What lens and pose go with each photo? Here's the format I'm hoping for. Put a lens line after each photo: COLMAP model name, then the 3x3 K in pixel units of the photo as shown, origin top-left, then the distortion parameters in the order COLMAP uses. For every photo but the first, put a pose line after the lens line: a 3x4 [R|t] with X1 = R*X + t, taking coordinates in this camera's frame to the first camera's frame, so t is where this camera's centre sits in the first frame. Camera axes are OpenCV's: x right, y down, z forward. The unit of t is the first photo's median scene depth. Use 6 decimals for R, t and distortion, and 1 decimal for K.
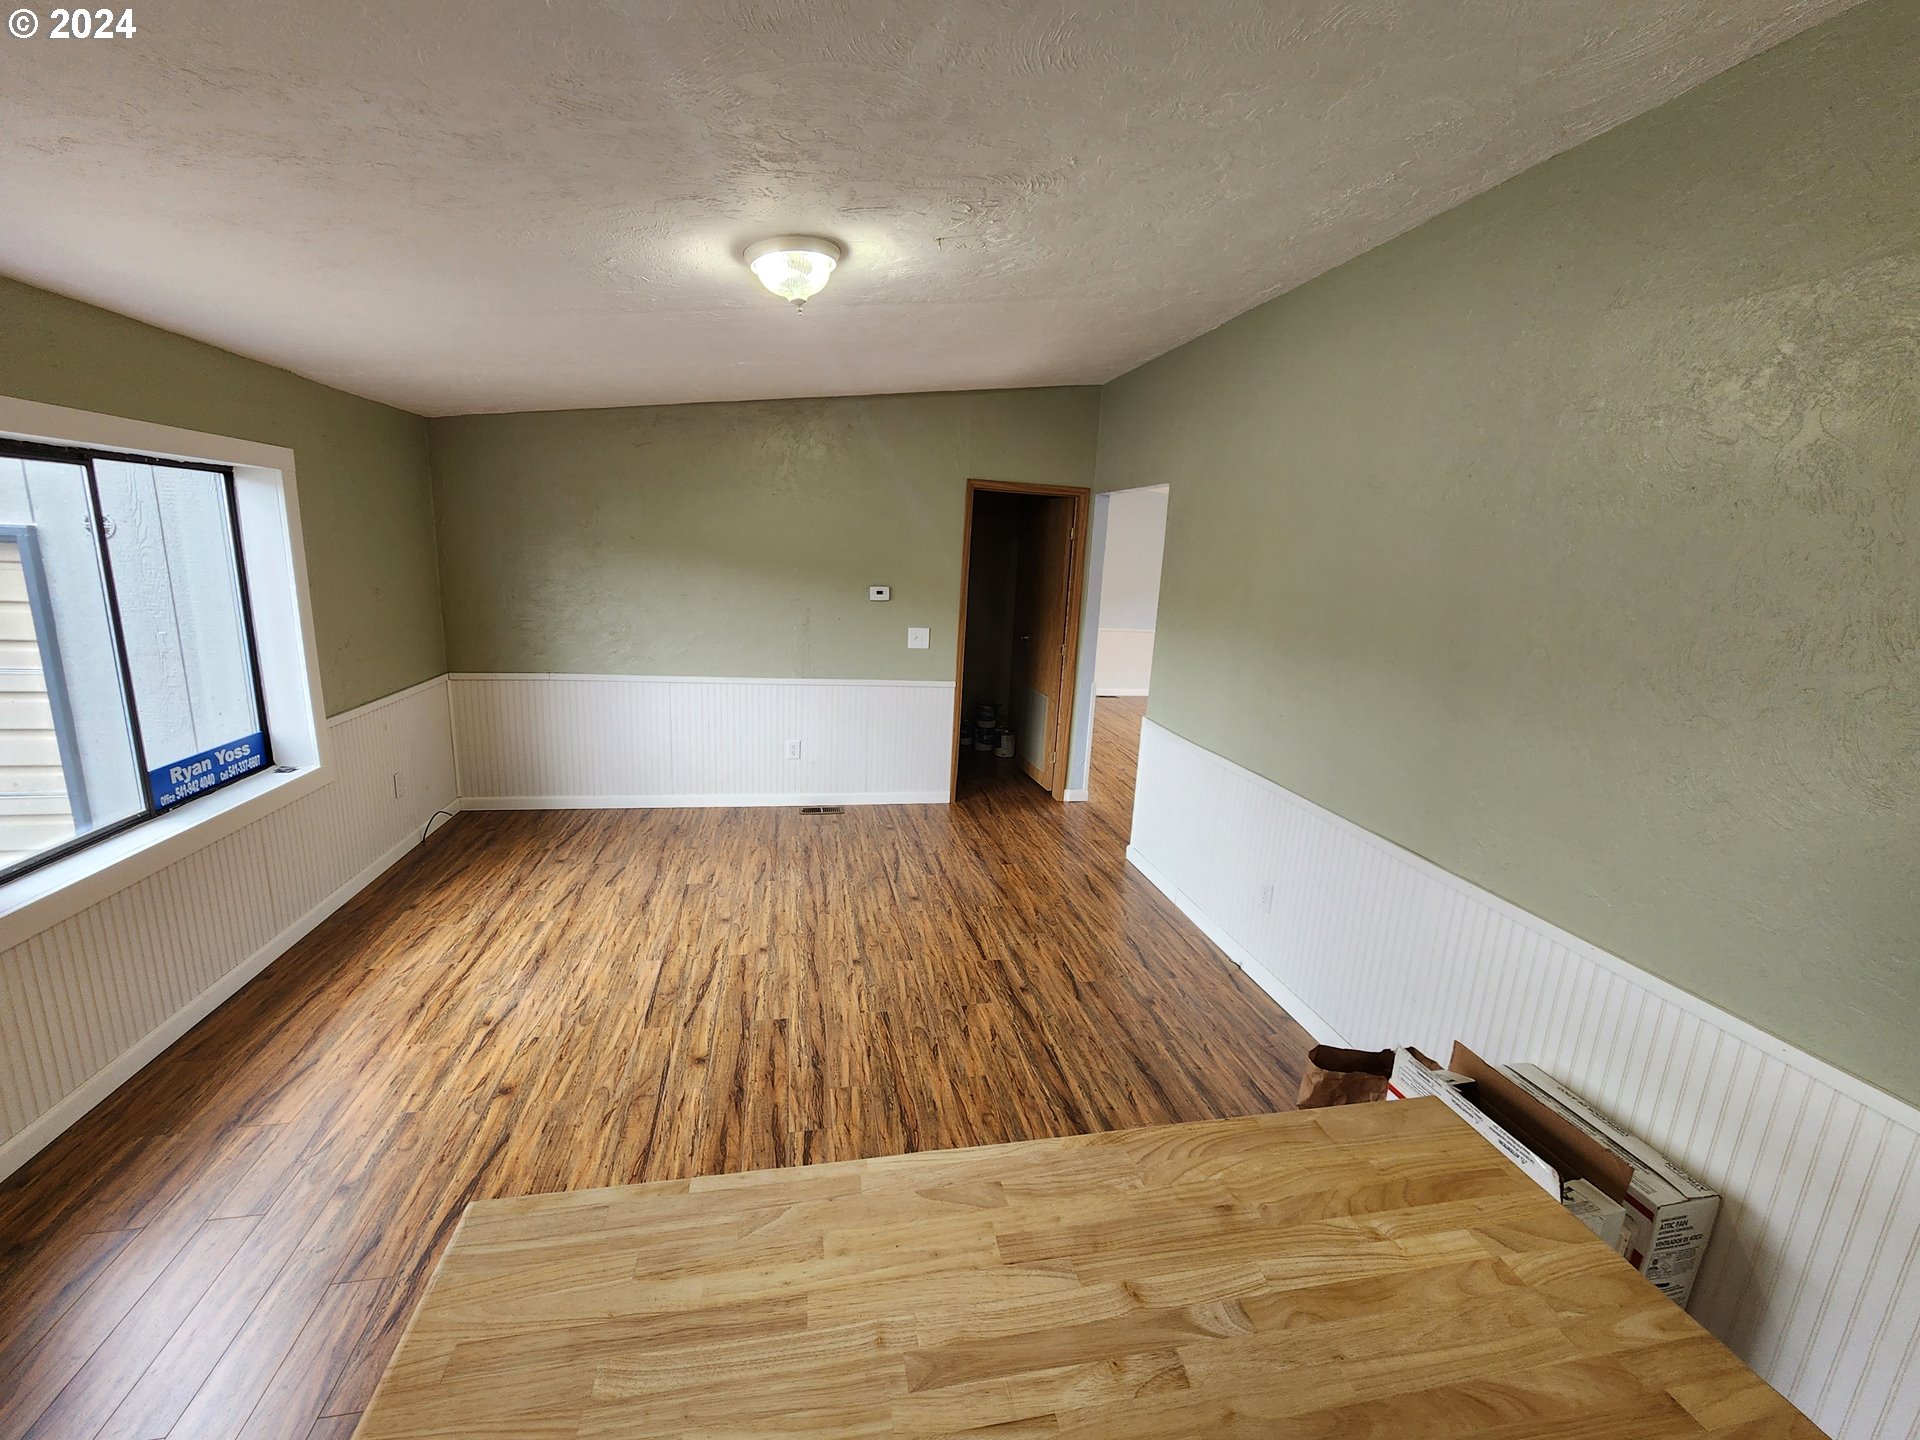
lens RADIAL K [[788.3, 0, 957.5], [0, 788.3, 723.5], [0, 0, 1]] dist [-0.002045, -0.000331]
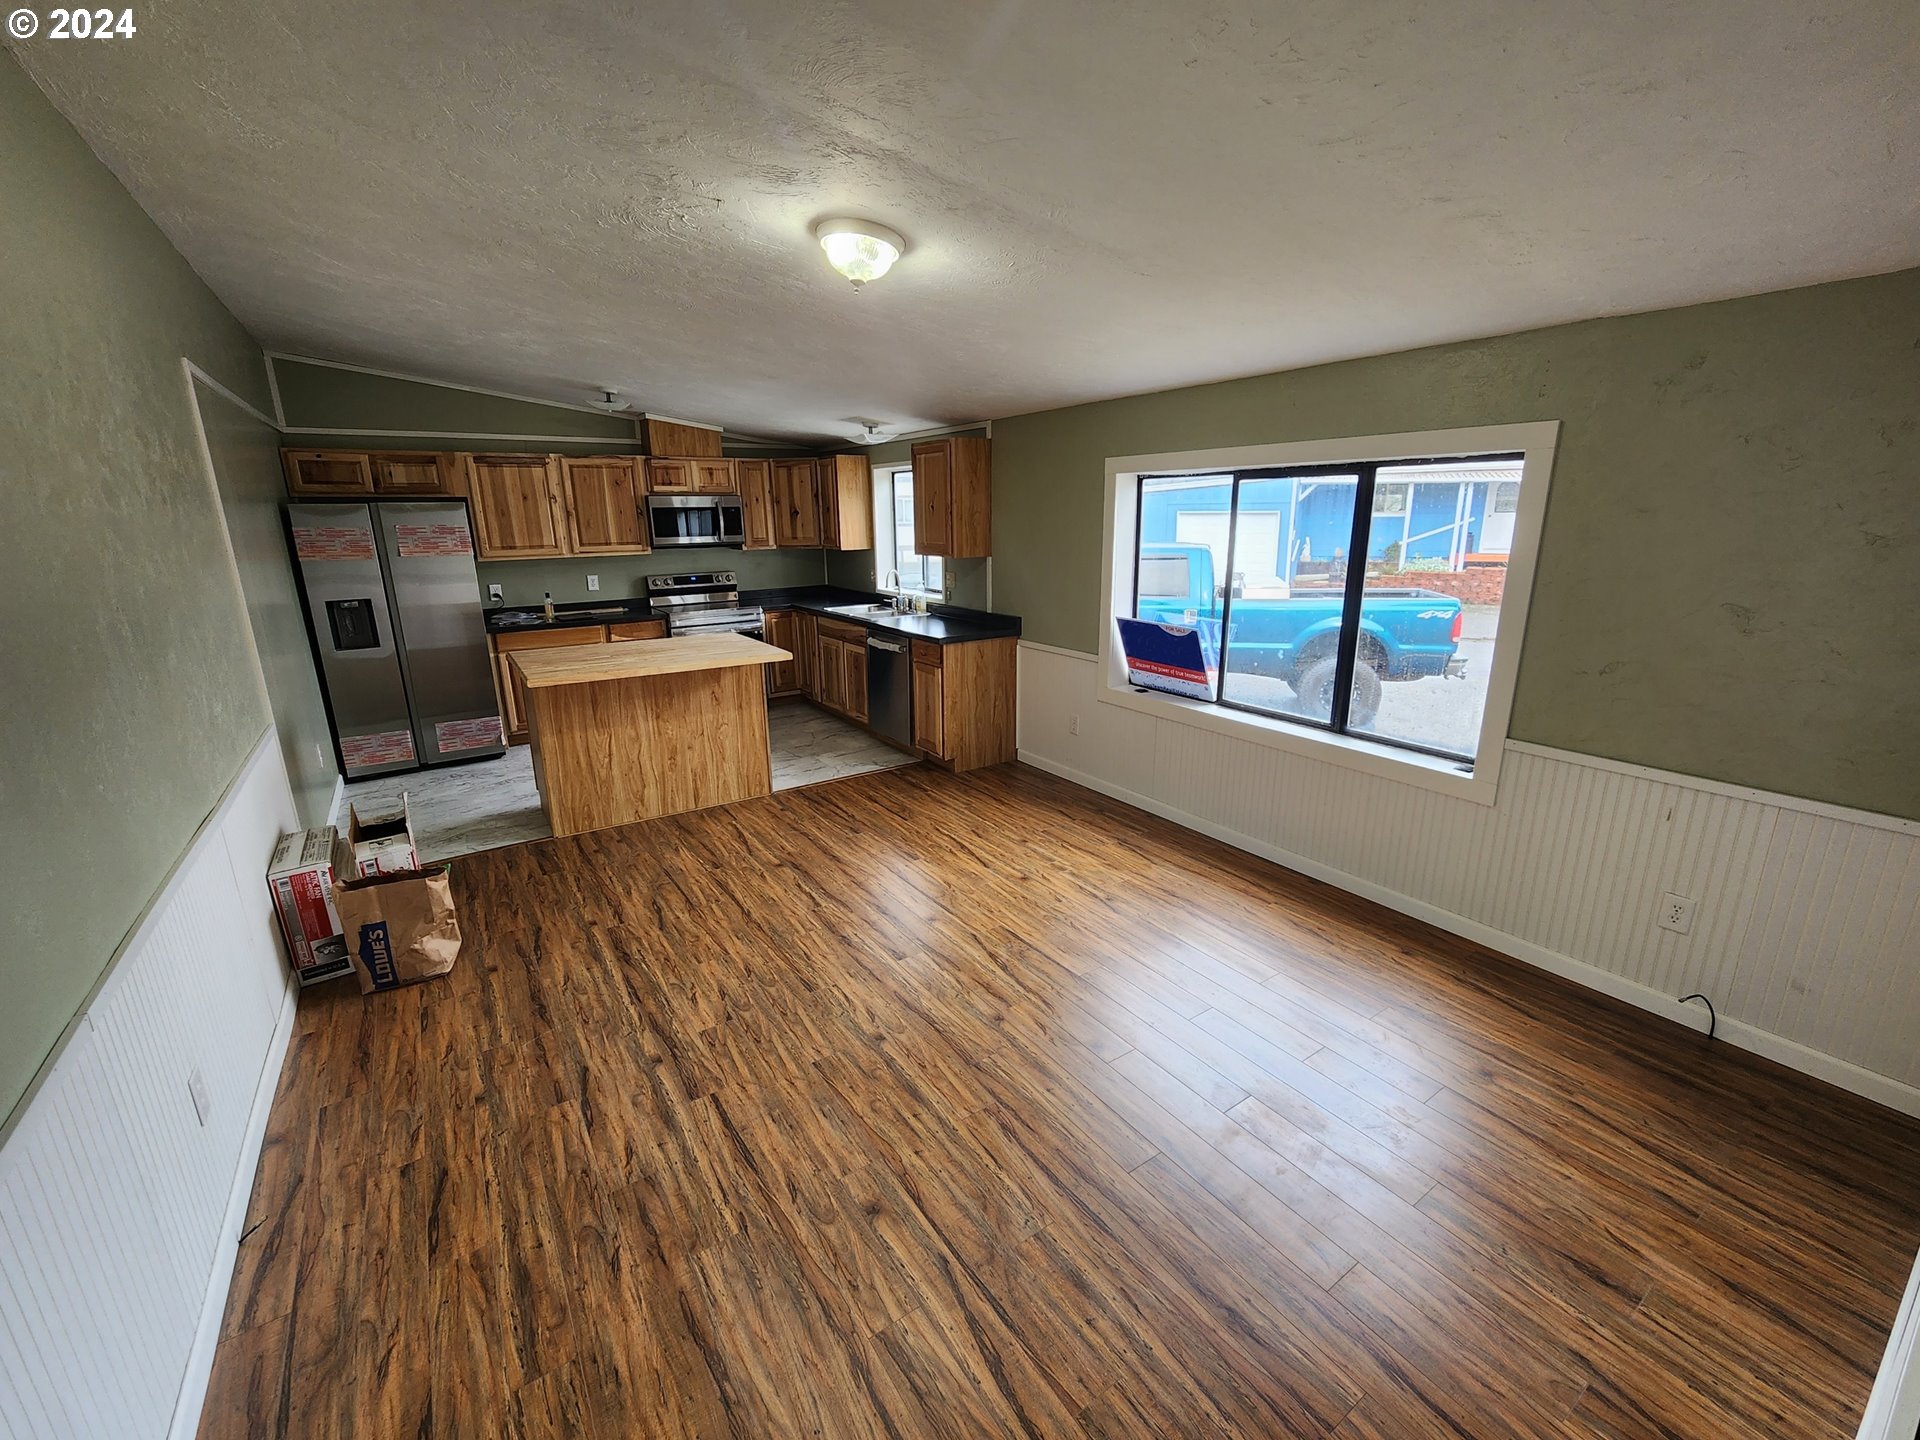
lens RADIAL K [[788.3, 0, 960.2], [0, 788.3, 719.3], [0, 0, 1]] dist [-0.002045, -0.000331]
pose [[-0.922290, 0.059535, -0.381886, 0.083004], [-0.118083, 0.897418, 0.425085, -0.340263], [0.368019, 0.437146, -0.820649, 1.572667]]
